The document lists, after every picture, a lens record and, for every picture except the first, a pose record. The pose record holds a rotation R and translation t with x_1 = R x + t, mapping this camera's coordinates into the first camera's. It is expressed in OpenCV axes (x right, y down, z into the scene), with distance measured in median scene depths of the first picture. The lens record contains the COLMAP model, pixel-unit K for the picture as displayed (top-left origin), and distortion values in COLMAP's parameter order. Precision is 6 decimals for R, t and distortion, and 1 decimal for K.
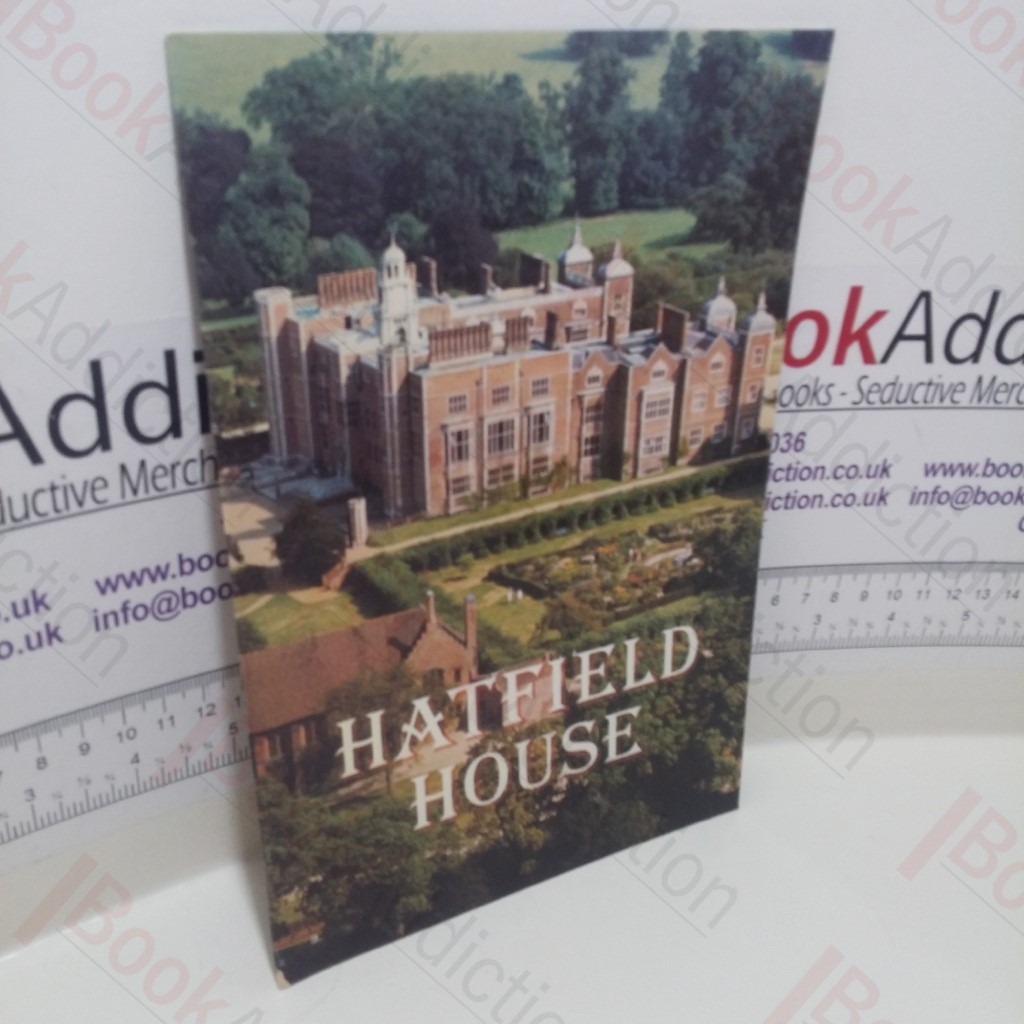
lens RADIAL K [[1265.7, 0, 504.4], [0, 1265.7, 508.2], [0, 0, 1]] dist [0.025264, 0.000000]
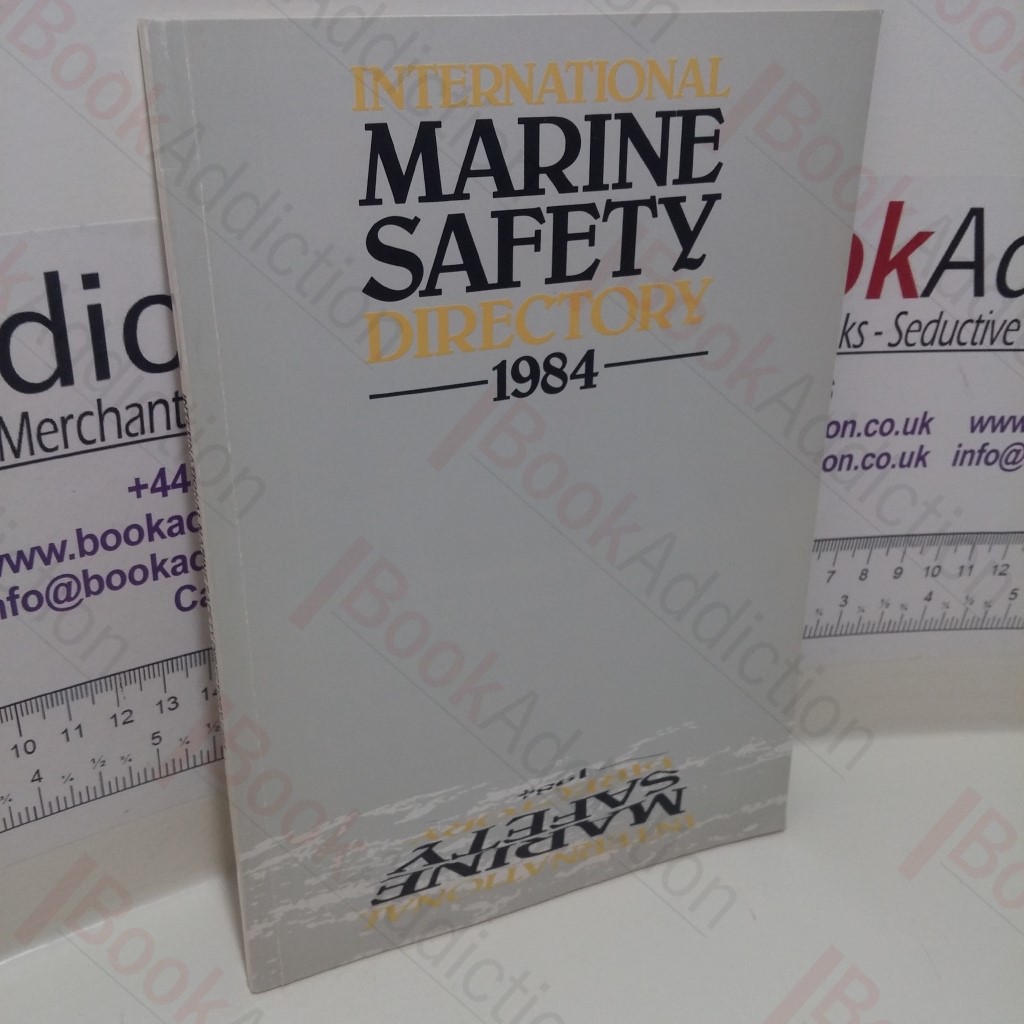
lens RADIAL K [[1265.7, 0, 498.3], [0, 1265.7, 514.7], [0, 0, 1]] dist [0.025264, 0.000000]
pose [[0.999936, -0.010788, 0.003502, 0.009834], [0.010727, 0.999799, 0.016940, 0.013138], [-0.003684, -0.016902, 0.999850, 0.150942]]
